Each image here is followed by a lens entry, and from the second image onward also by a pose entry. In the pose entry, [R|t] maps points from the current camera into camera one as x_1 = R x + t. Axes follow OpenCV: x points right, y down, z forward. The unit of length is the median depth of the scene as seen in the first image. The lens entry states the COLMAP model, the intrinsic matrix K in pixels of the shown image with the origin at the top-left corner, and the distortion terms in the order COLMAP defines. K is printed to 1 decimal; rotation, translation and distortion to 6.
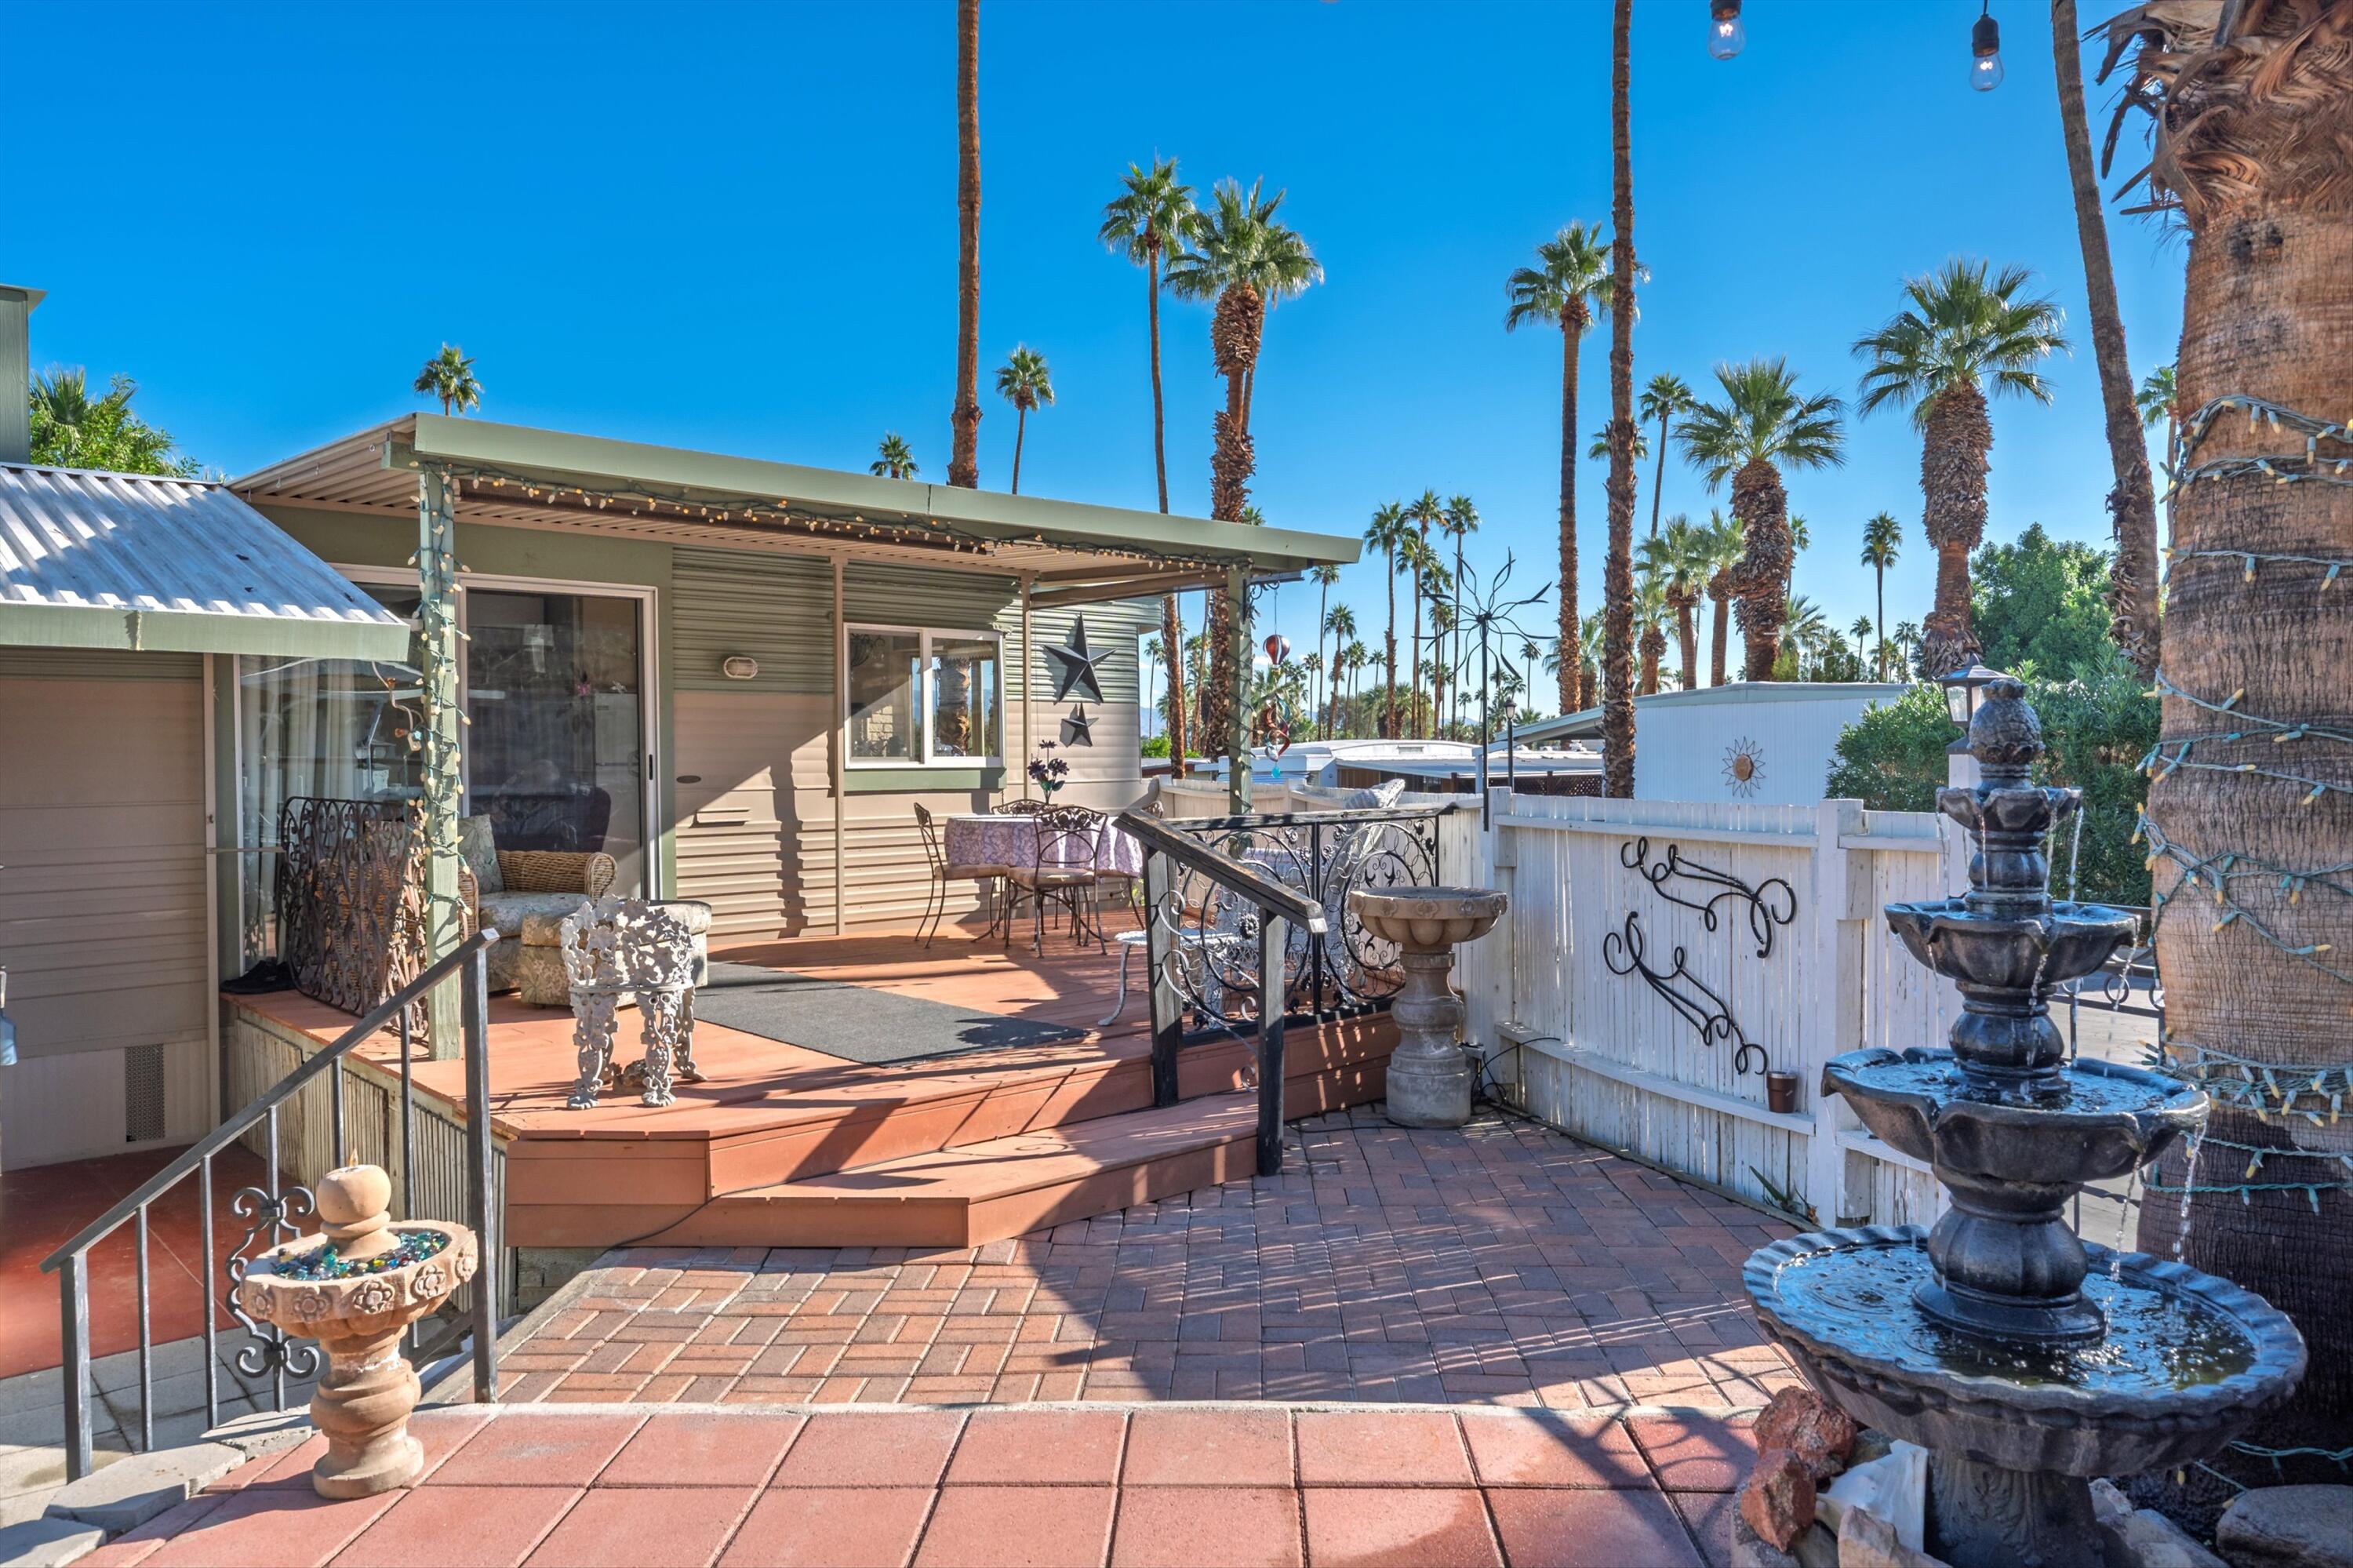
lens RADIAL K [[1579.7, 0, 1174.1], [0, 1579.7, 778.0], [0, 0, 1]] dist [0.000657, 0.001180]
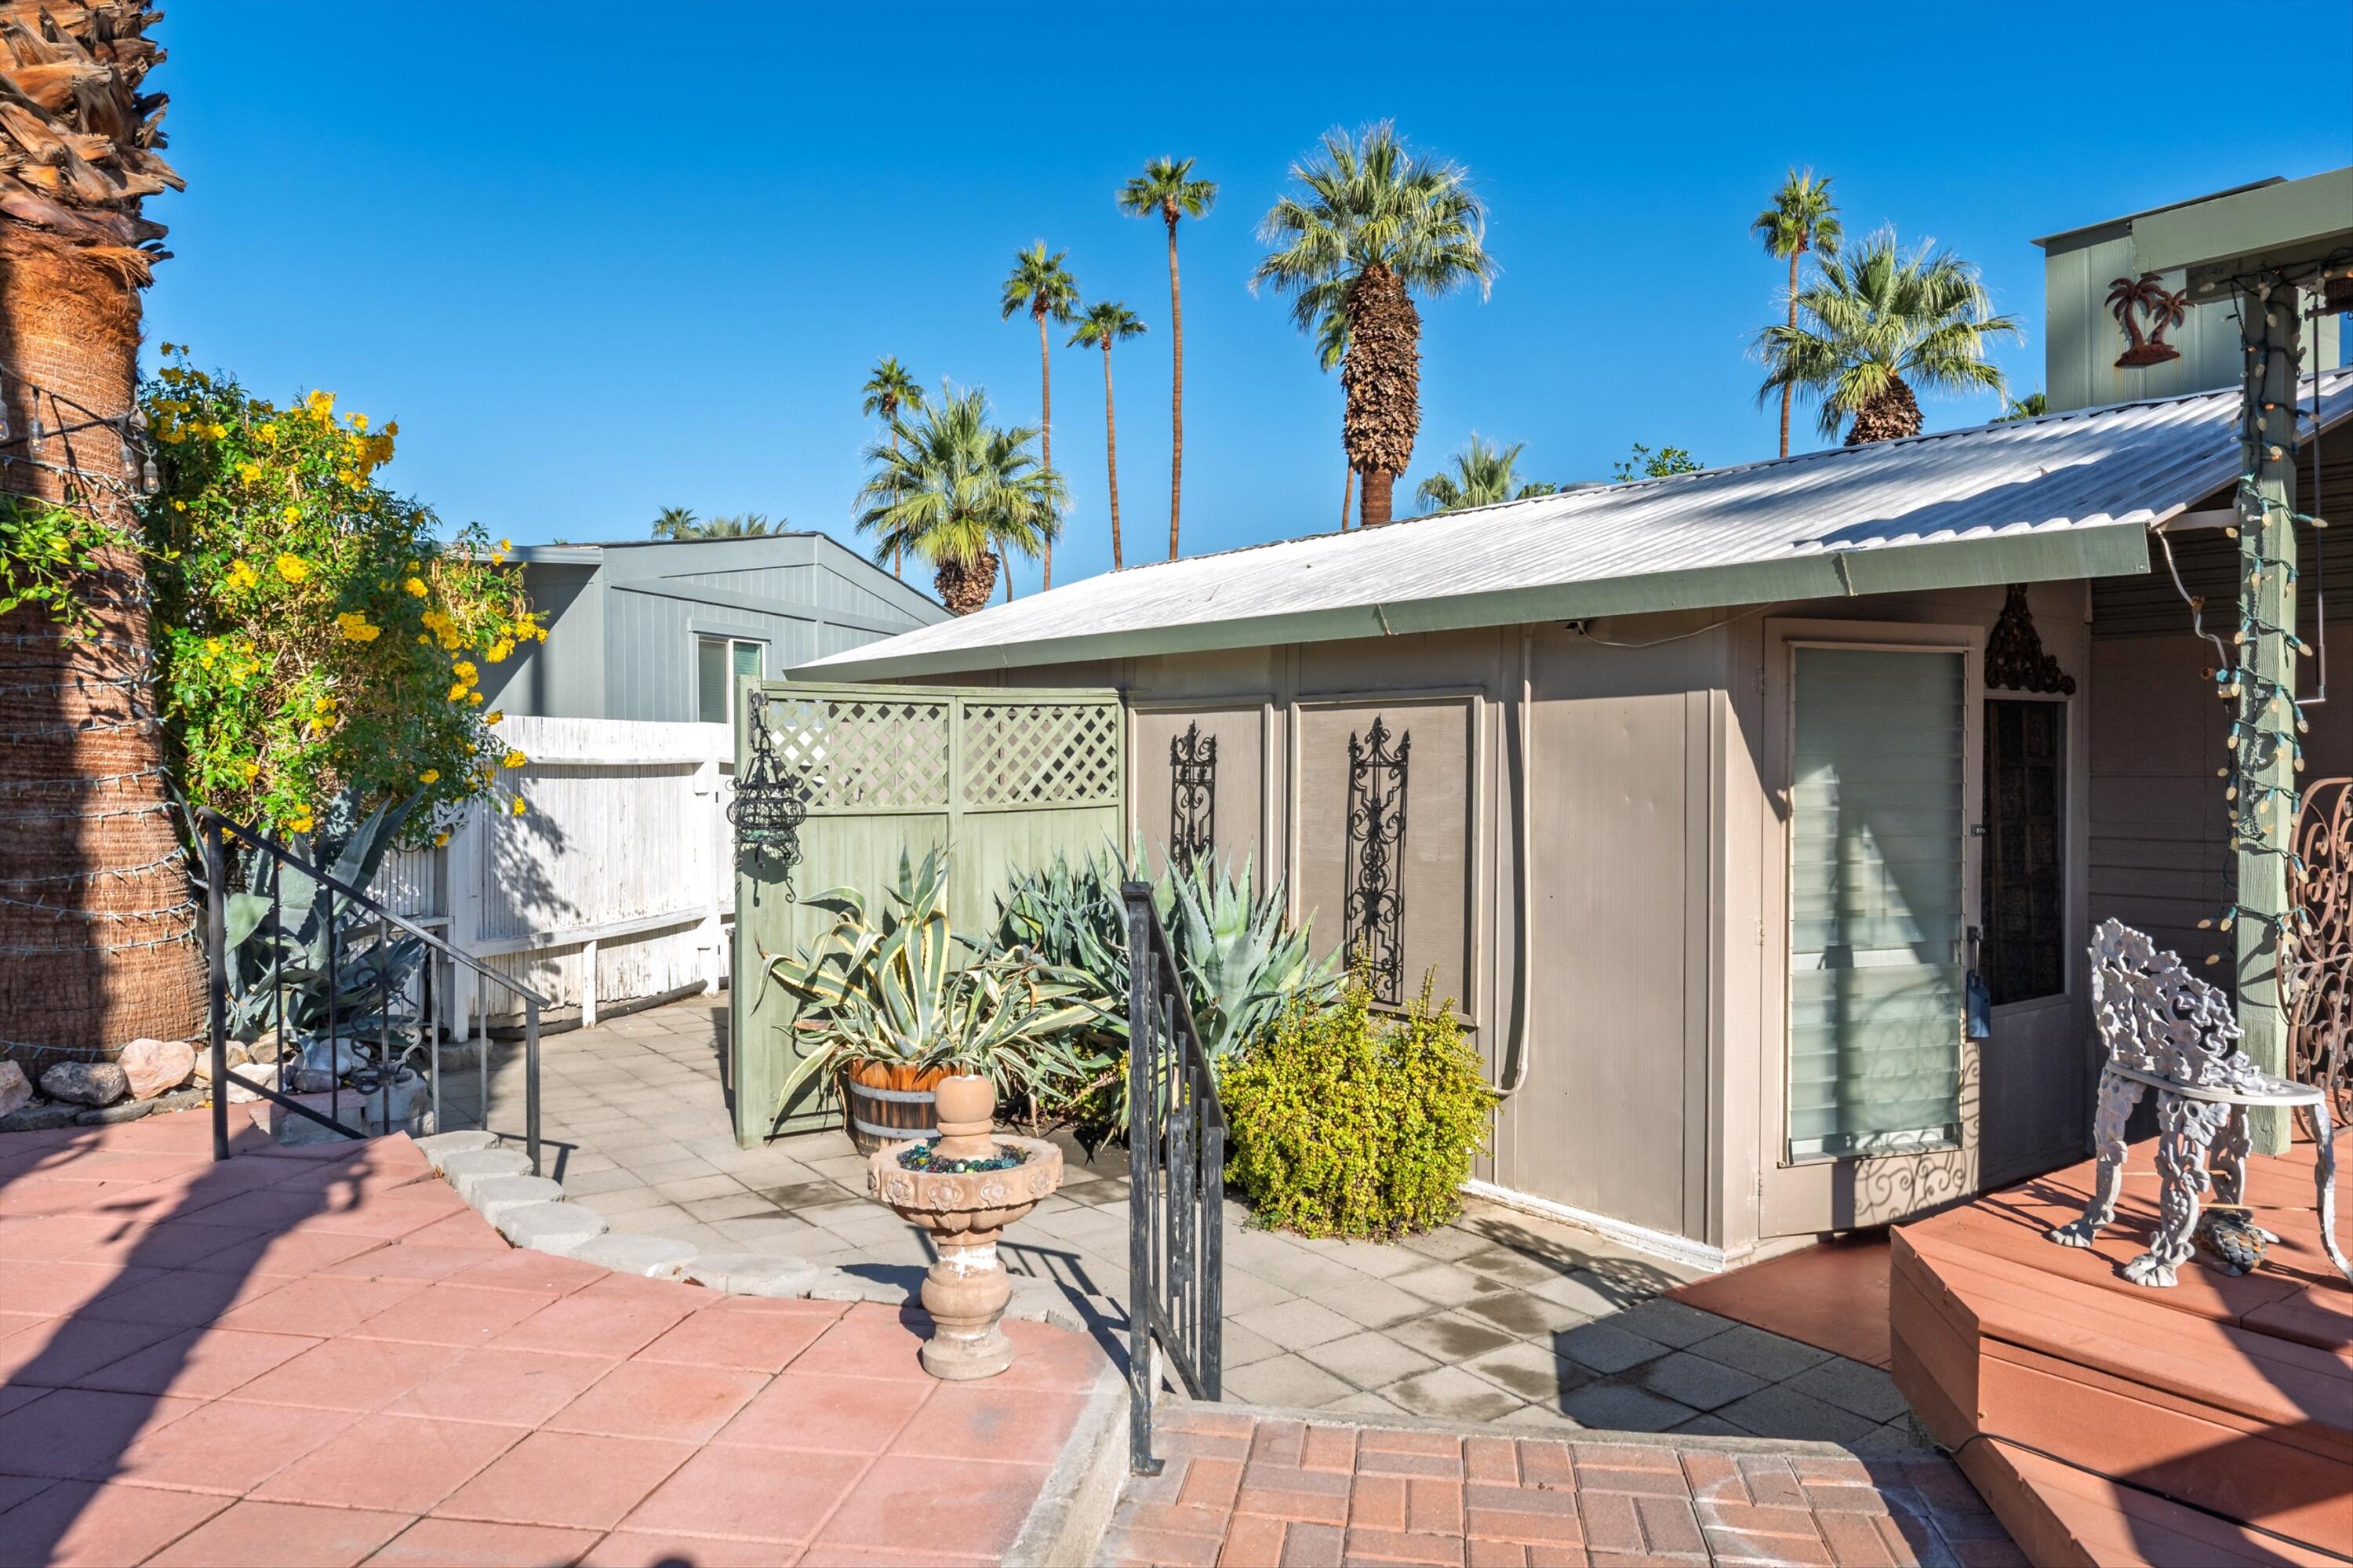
lens RADIAL K [[1579.7, 0, 1174.1], [0, 1579.7, 778.0], [0, 0, 1]] dist [0.000657, 0.001180]
pose [[-0.107186, 0.023181, -0.993969, 0.159091], [-0.010843, 0.999641, 0.024482, 0.003530], [0.994180, 0.013401, -0.106896, 0.369417]]
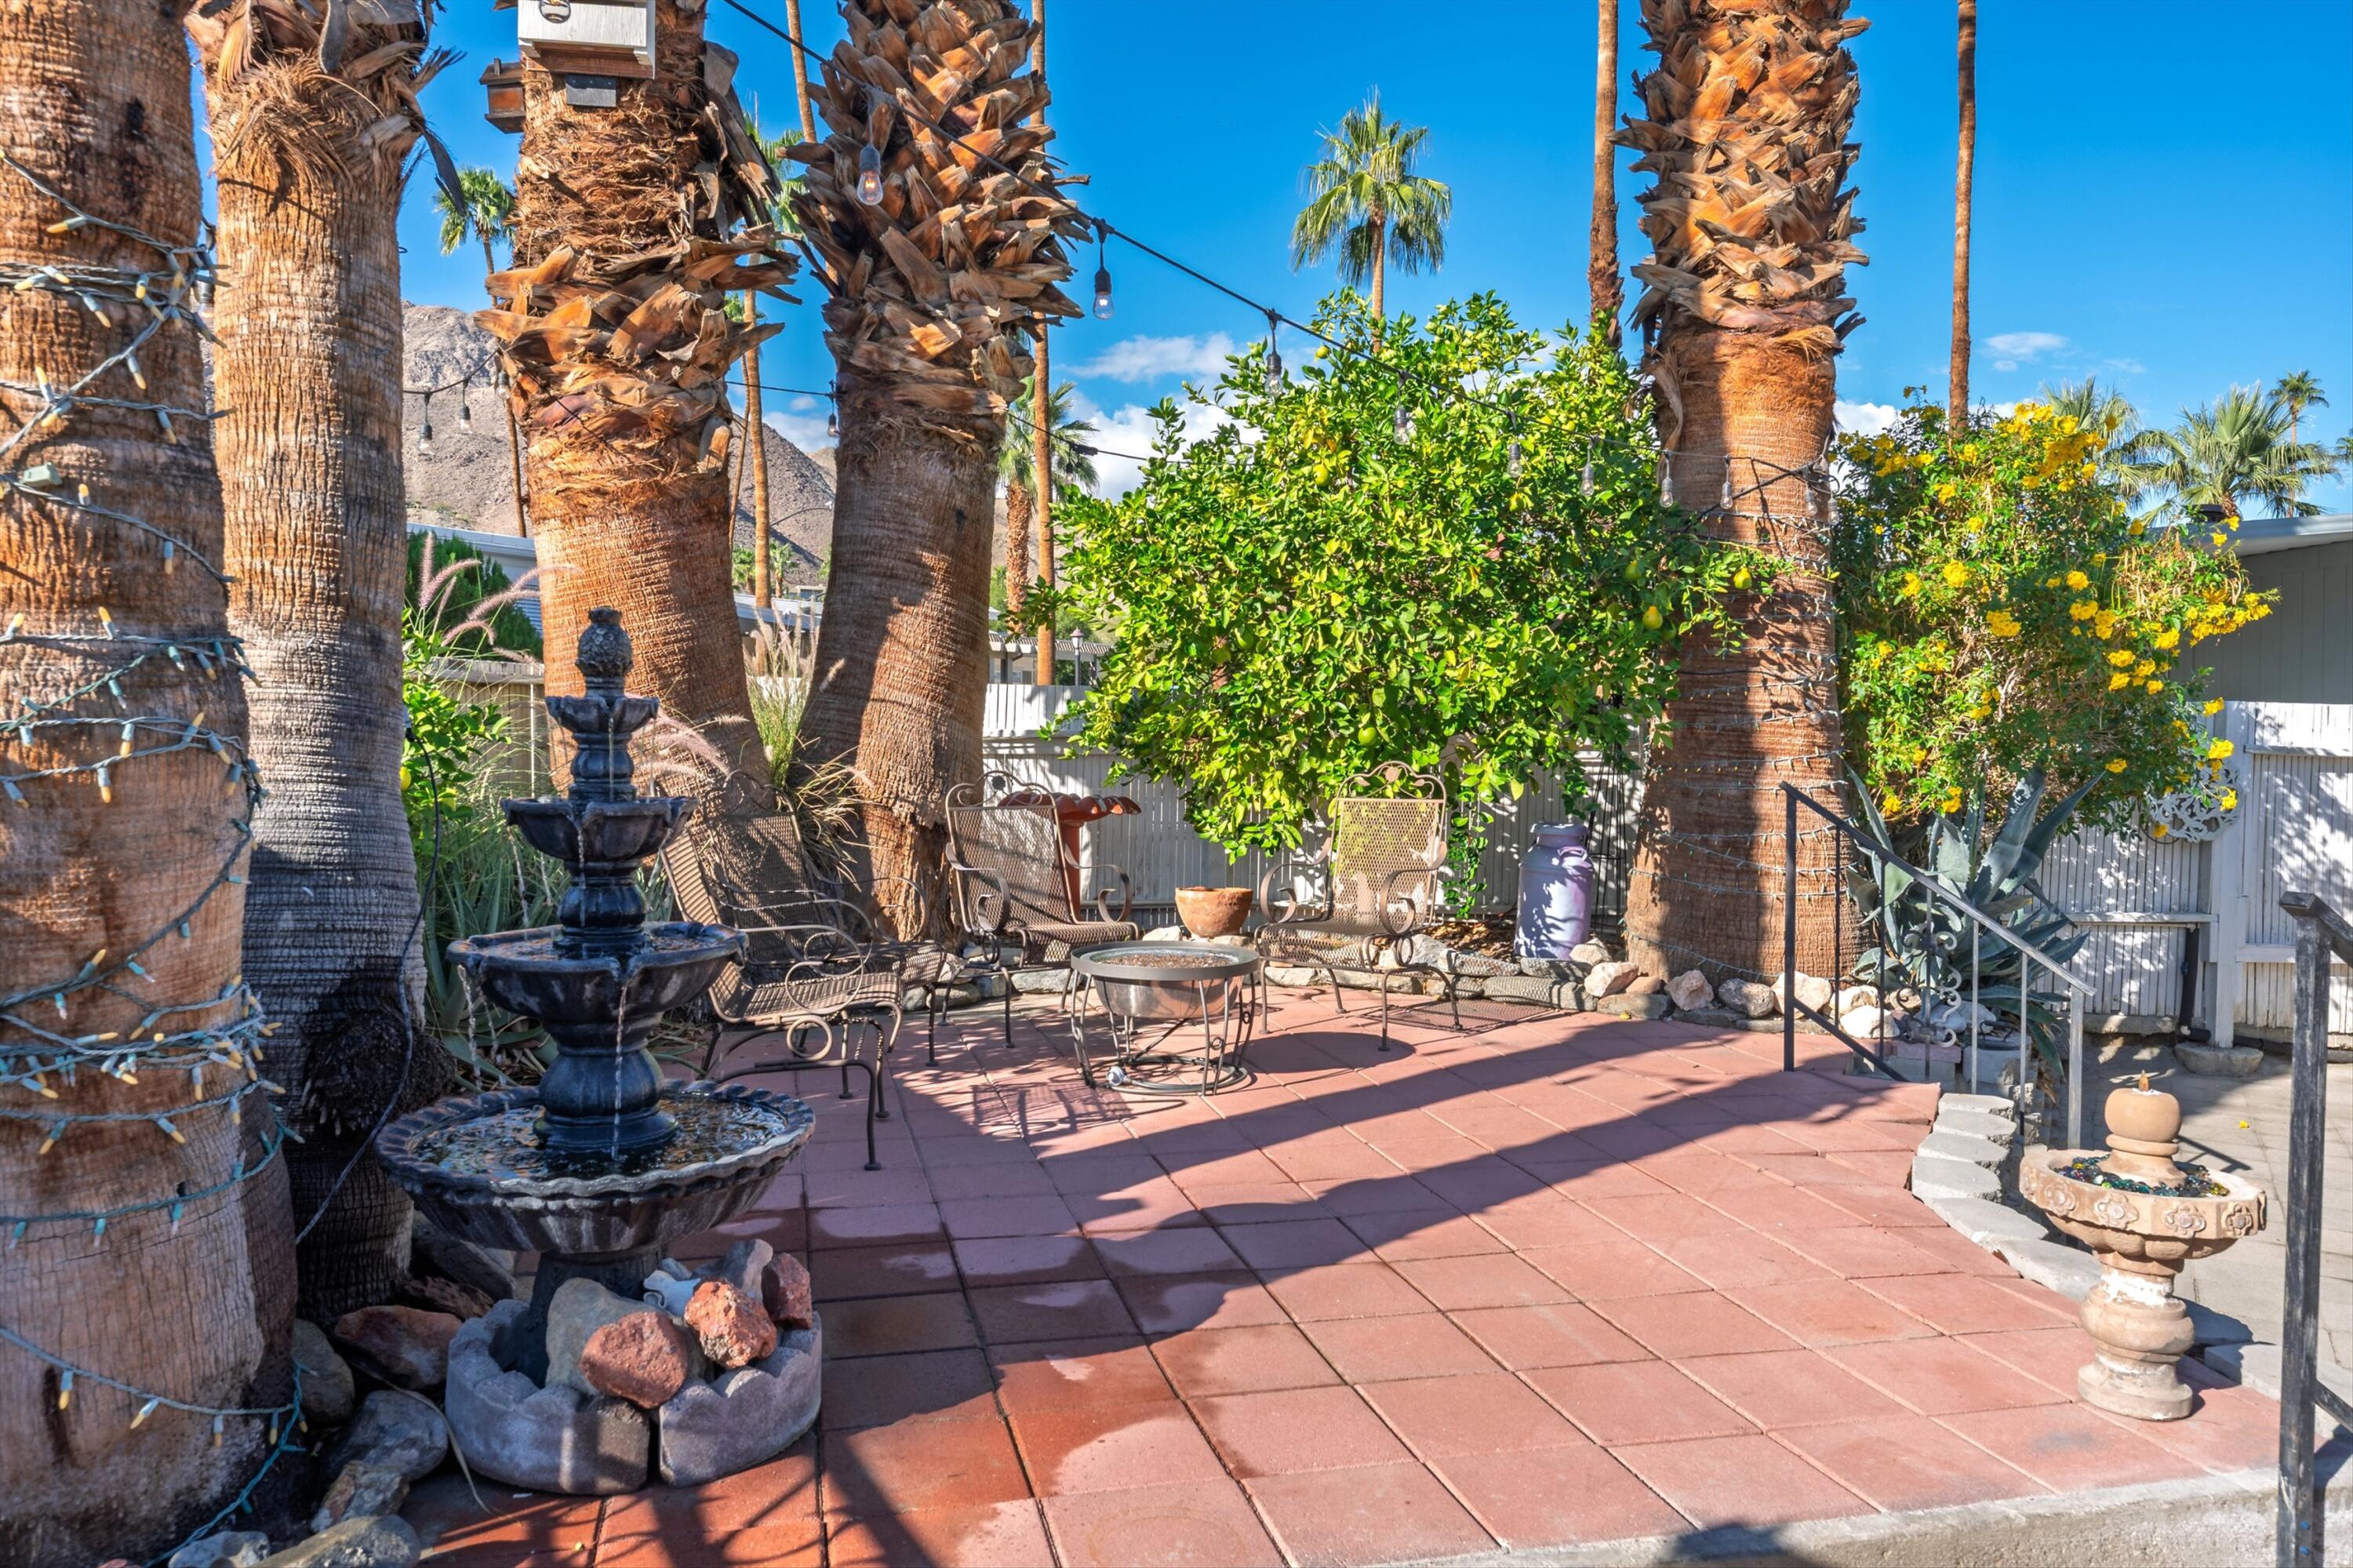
lens RADIAL K [[1571.1, 0, 1176.2], [0, 1571.1, 790.5], [0, 0, 1]] dist [0.000213, 0.000412]
pose [[-0.957358, 0.009948, -0.288733, 0.103990], [-0.004295, 0.998806, 0.048654, 0.002749], [0.288872, 0.047819, -0.956173, 0.518264]]
